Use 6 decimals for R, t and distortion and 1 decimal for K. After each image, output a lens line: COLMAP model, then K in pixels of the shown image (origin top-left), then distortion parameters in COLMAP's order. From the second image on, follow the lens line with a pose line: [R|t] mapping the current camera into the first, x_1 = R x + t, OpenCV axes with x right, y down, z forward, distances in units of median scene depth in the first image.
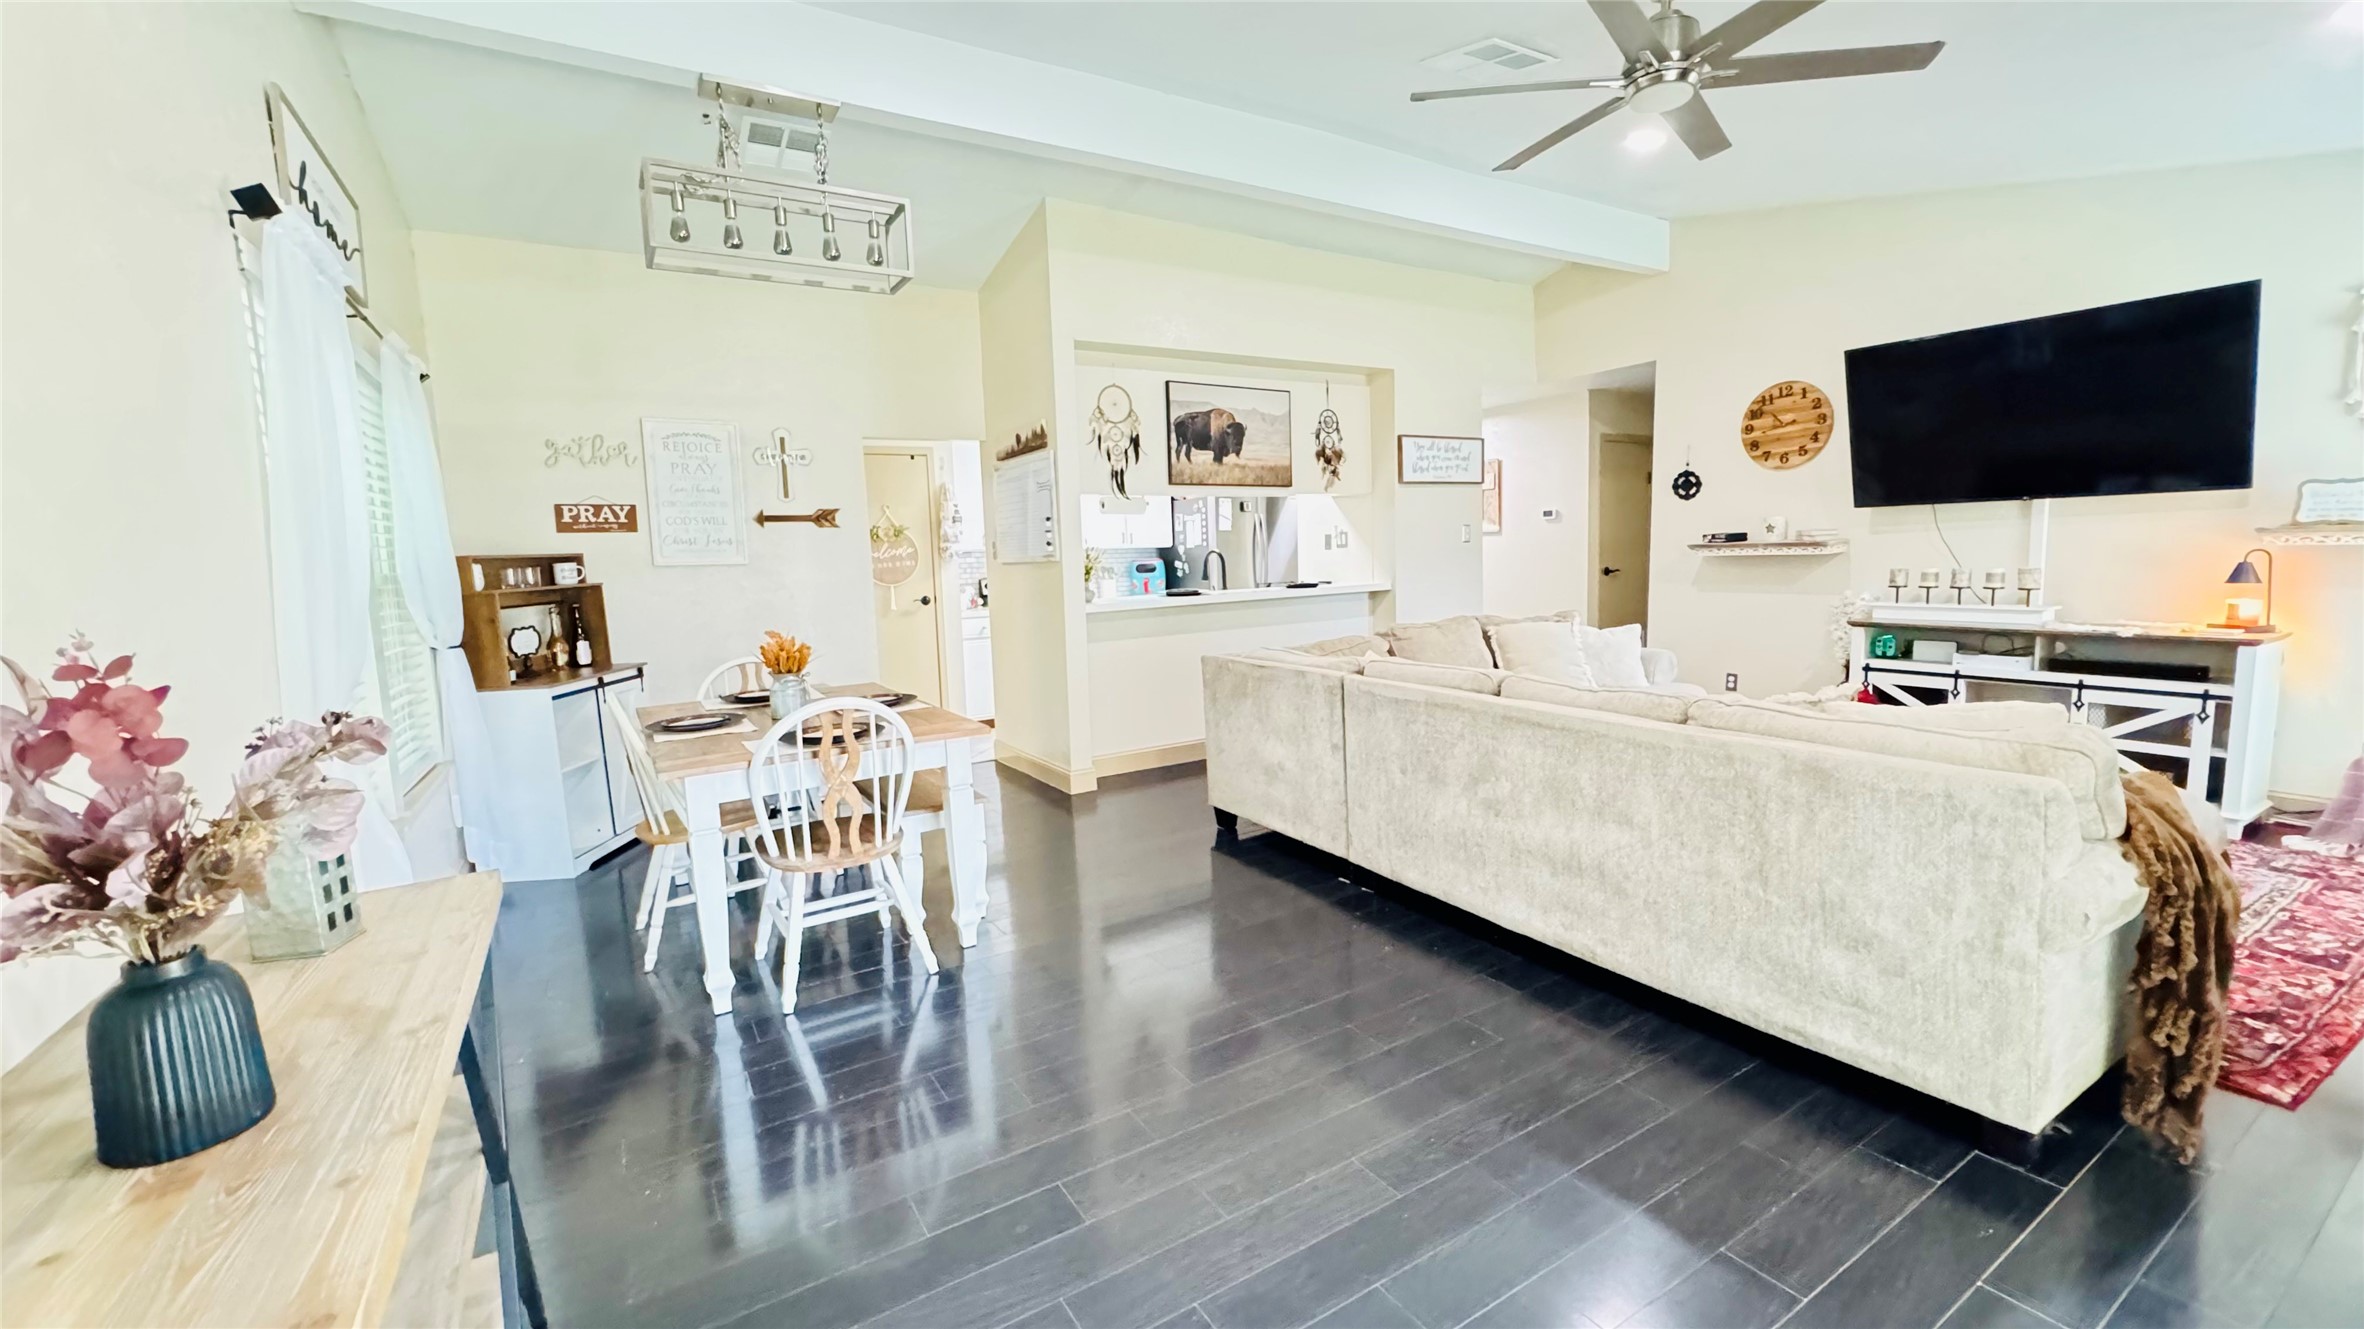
lens RADIAL K [[944.7, 0, 1179.5], [0, 944.7, 664.7], [0, 0, 1]] dist [-0.005571, 0.000743]
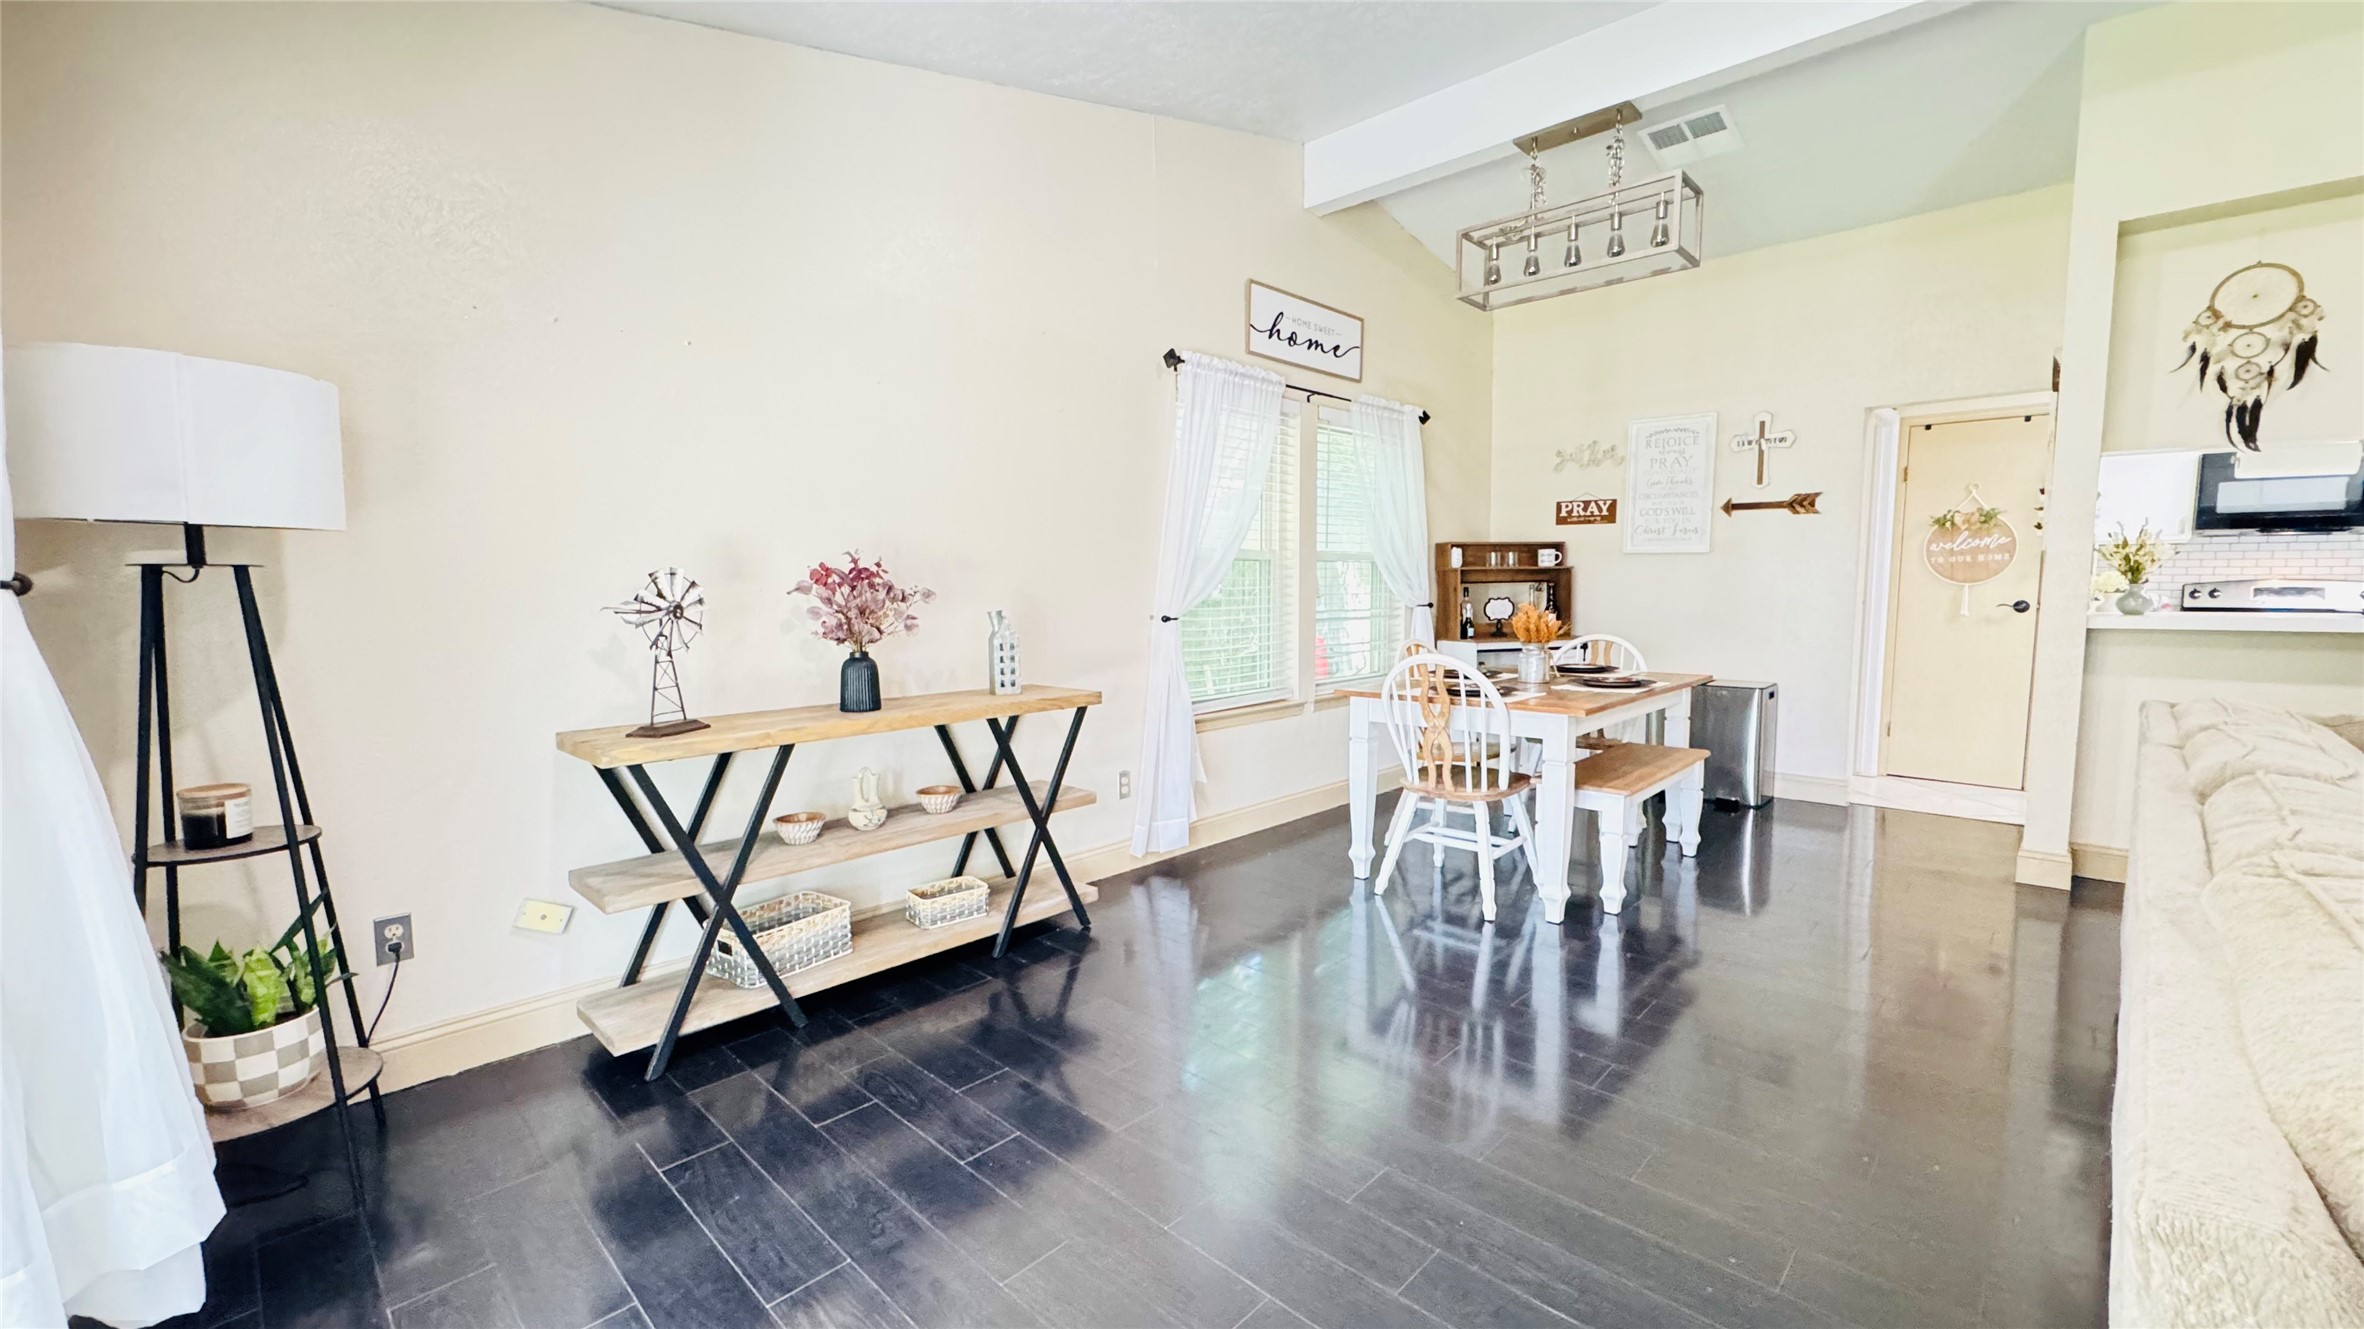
lens RADIAL K [[944.7, 0, 1179.5], [0, 944.7, 664.7], [0, 0, 1]] dist [-0.005571, 0.000743]
pose [[0.256233, 0.117908, -0.959397, 0.527343], [-0.120480, 0.988688, 0.089330, -0.013664], [0.959077, 0.092698, 0.267540, 0.273973]]
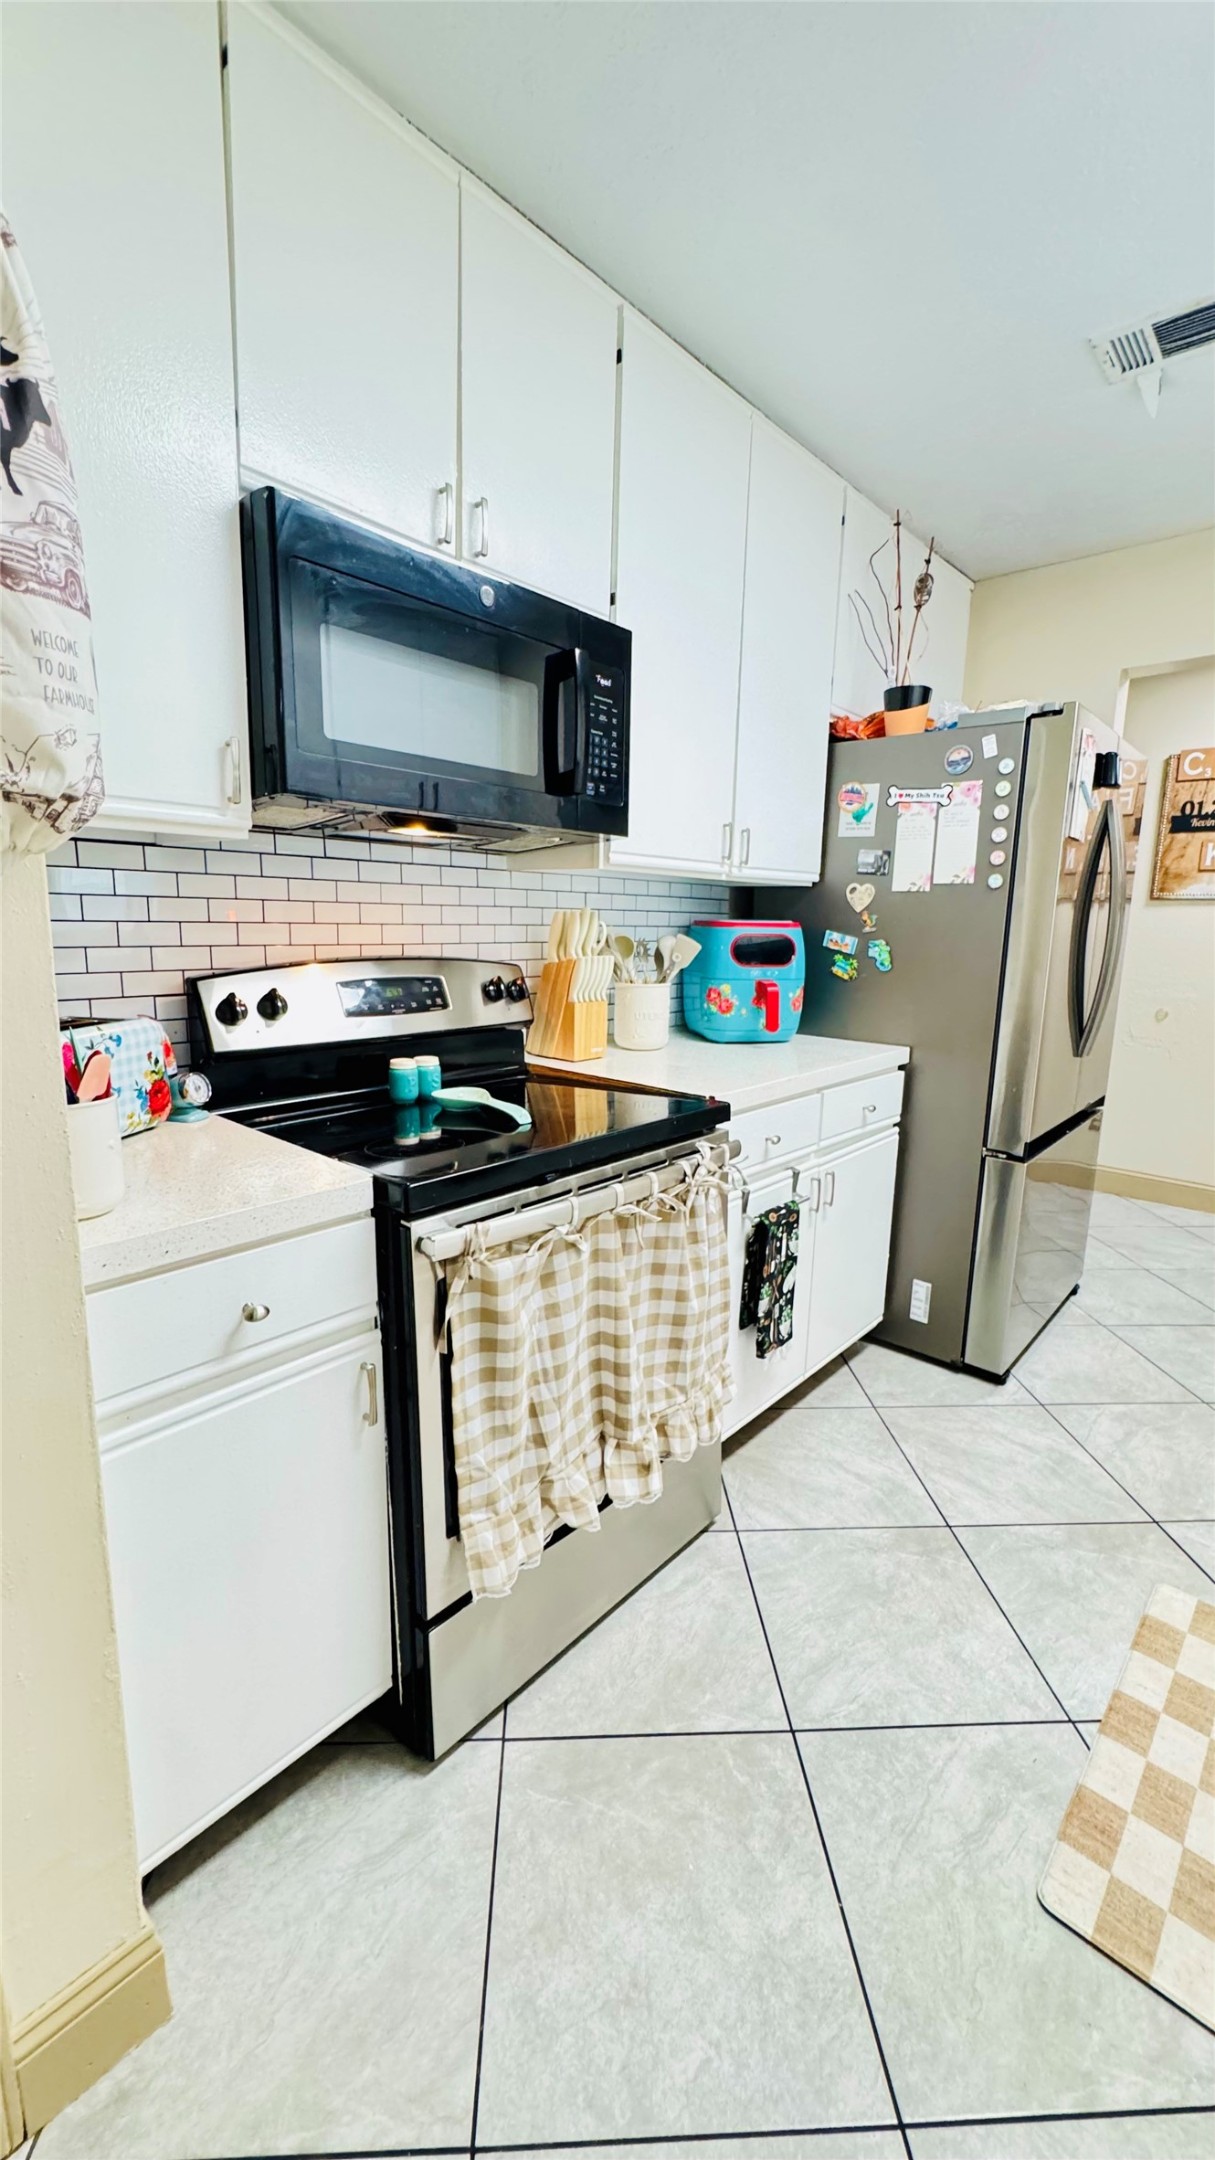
lens RADIAL K [[863.2, 0, 612.0], [0, 863.2, 1076.9], [0, 0, 1]] dist [-0.005571, 0.000743]
pose [[0.957278, 0.001558, 0.289165, -0.360030], [-0.021552, 0.997589, 0.065973, -0.169127], [-0.288365, -0.069386, 0.955003, 1.605211]]
